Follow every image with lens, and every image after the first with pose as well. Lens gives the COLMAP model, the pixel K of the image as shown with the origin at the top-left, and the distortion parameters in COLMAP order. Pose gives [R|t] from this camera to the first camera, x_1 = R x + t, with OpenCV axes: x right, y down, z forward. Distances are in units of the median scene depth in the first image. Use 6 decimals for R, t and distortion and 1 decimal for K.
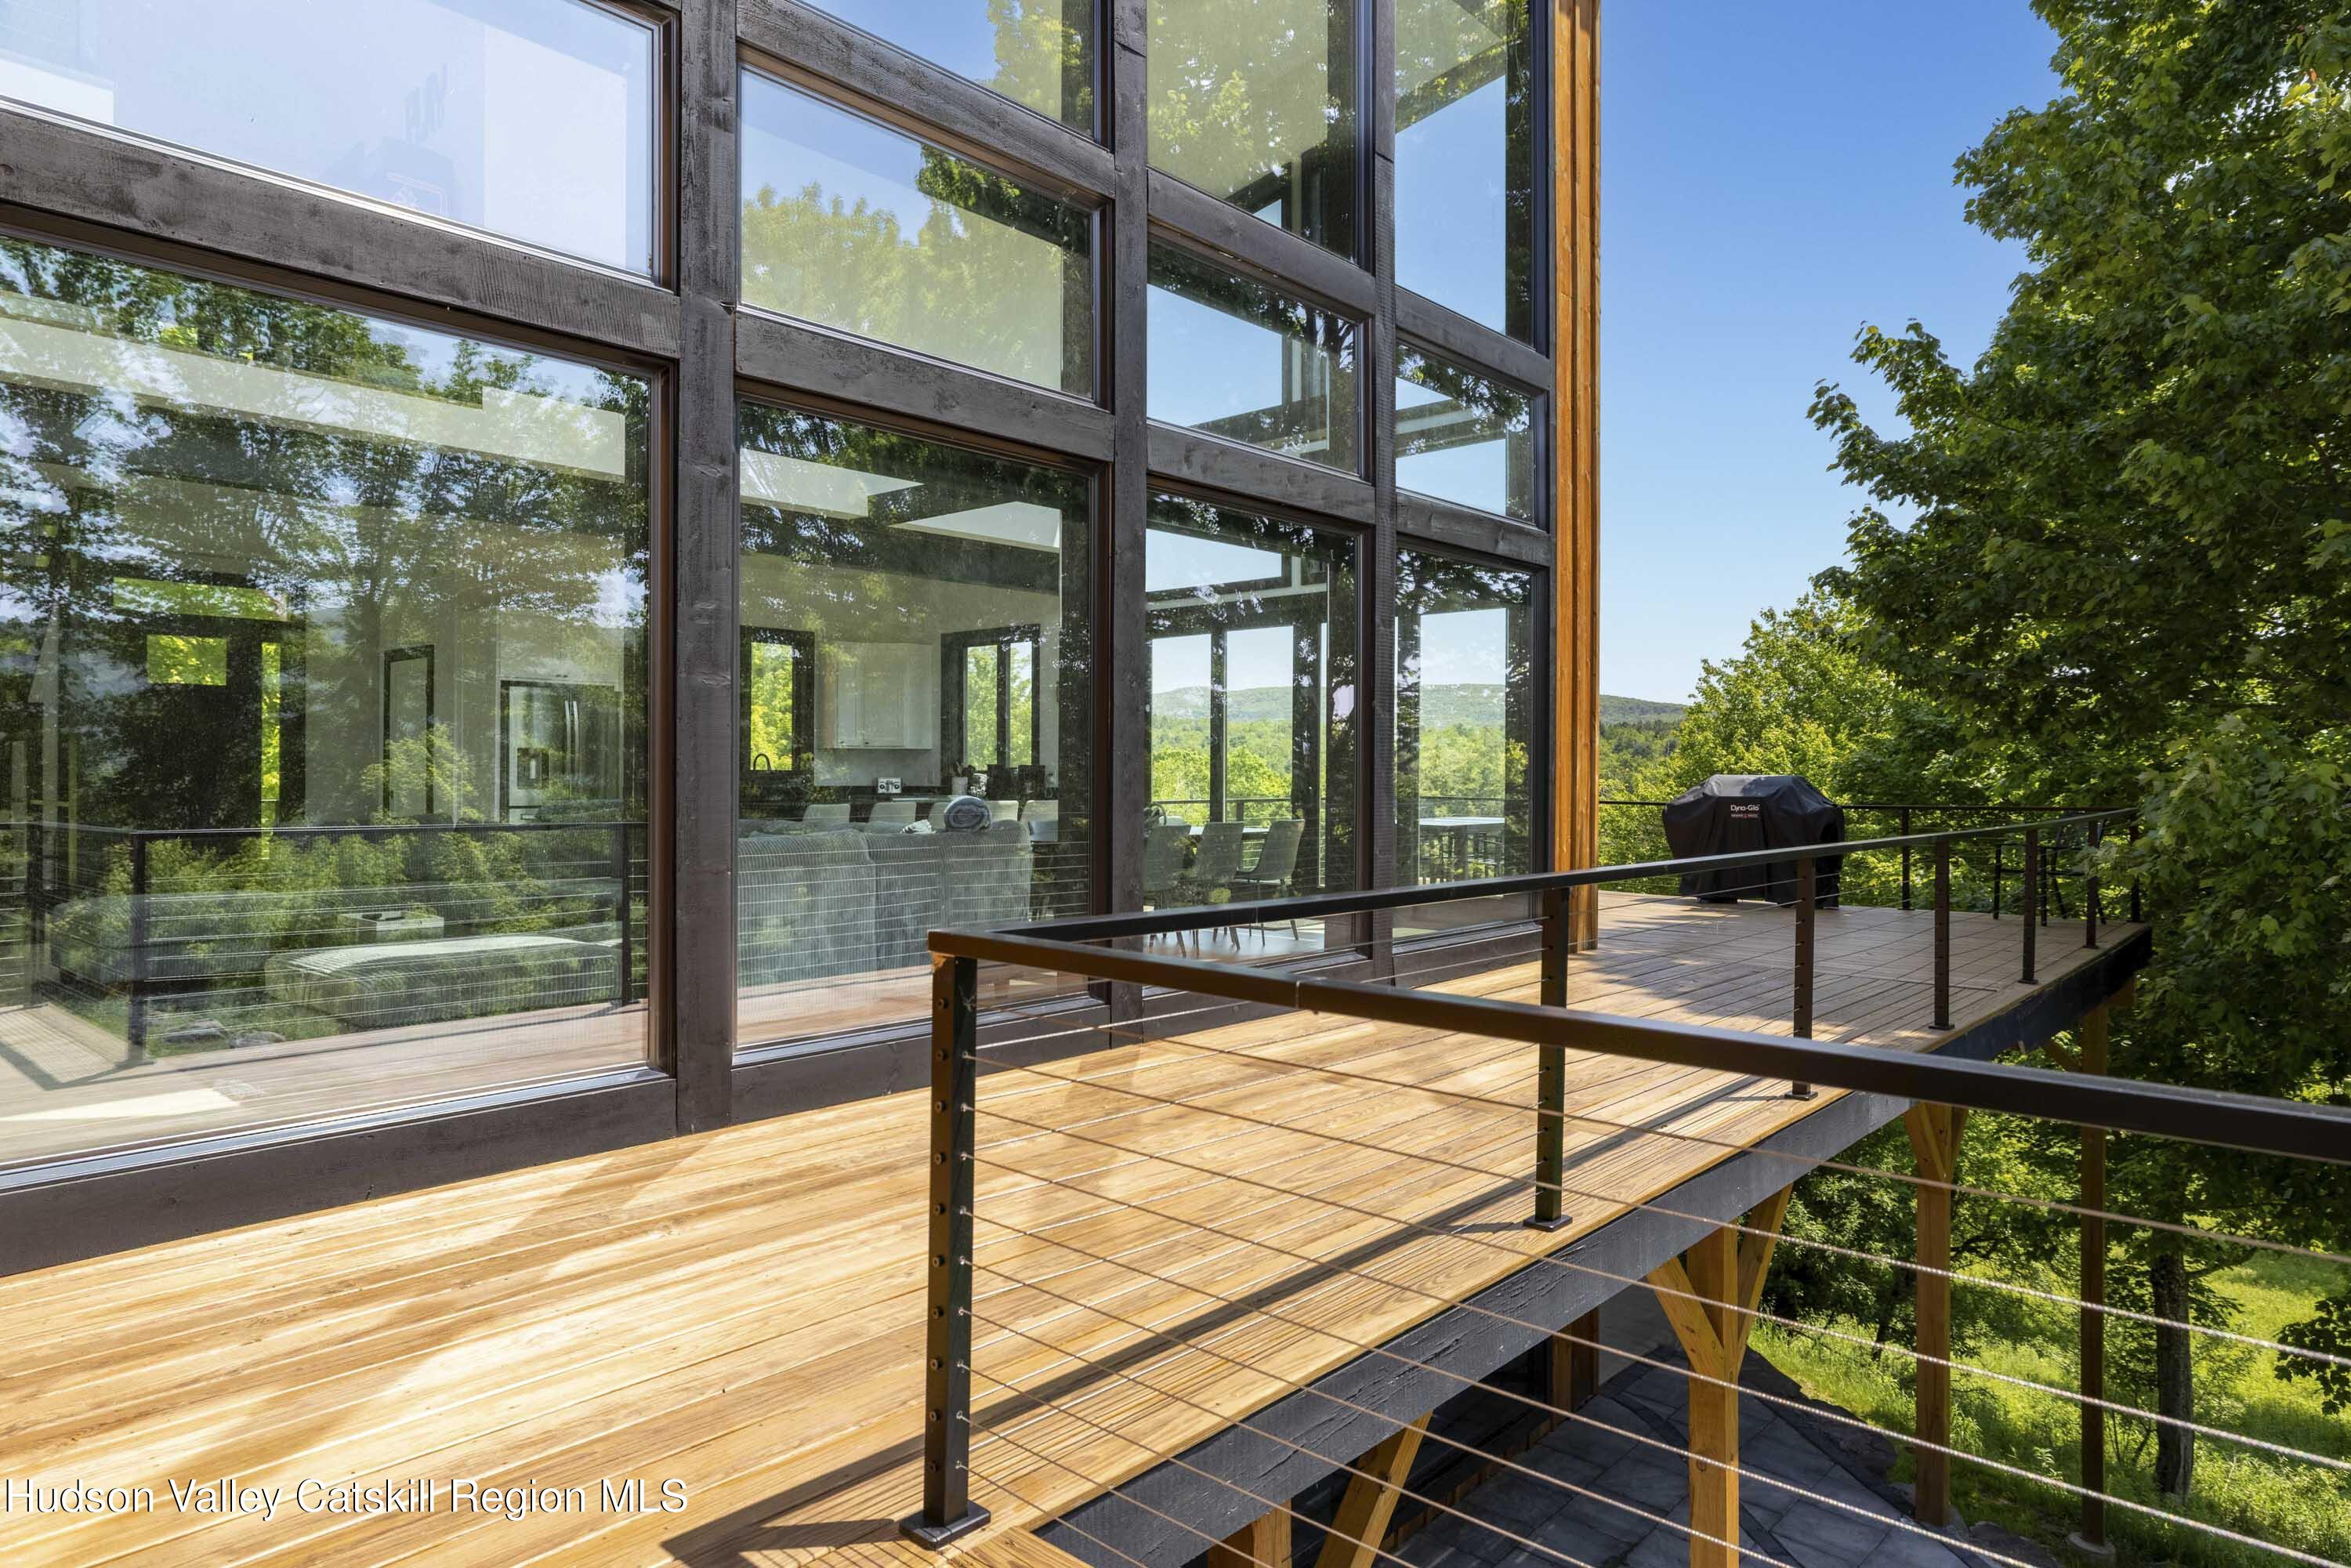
lens RADIAL K [[1341.9, 0, 1173.5], [0, 1341.9, 780.4], [0, 0, 1]] dist [0.001987, 0.000723]
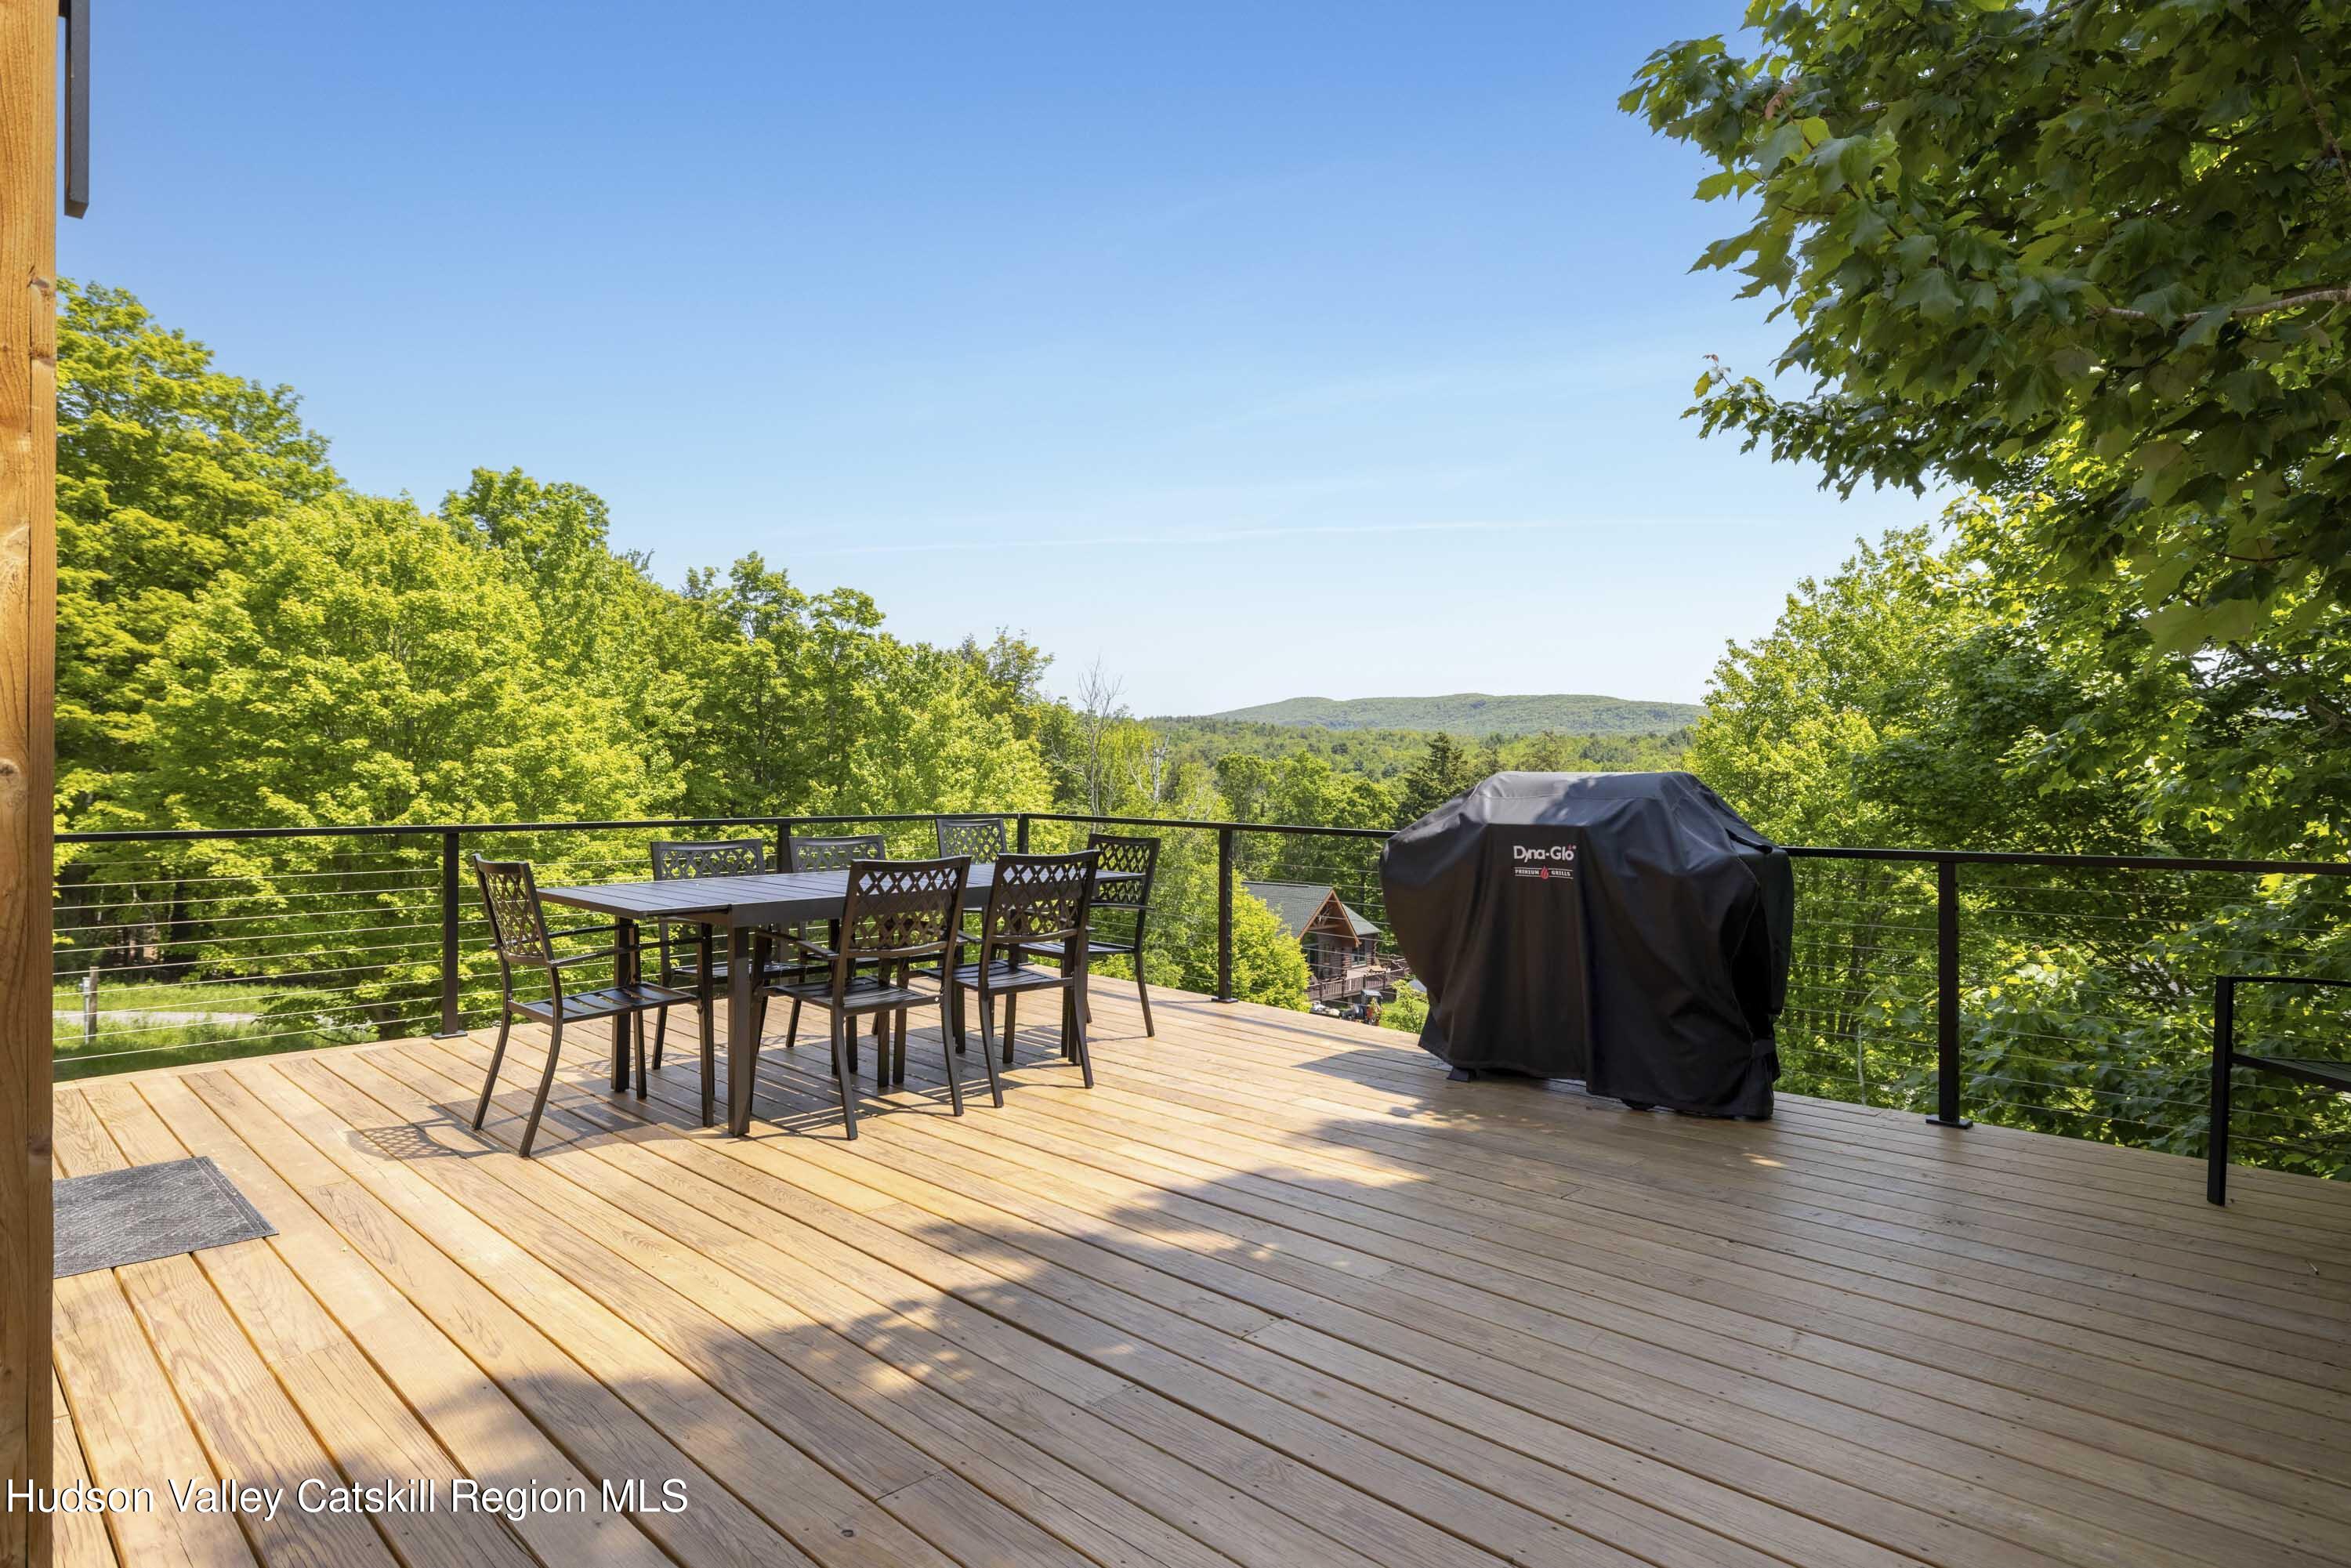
lens RADIAL K [[1341.9, 0, 1177.5], [0, 1341.9, 781.2], [0, 0, 1]] dist [0.001987, 0.000723]
pose [[0.999232, 0.000401, -0.039180, 0.096191], [-0.000519, 0.999995, -0.003006, 0.000112], [0.039179, 0.003024, 0.999228, 0.172862]]
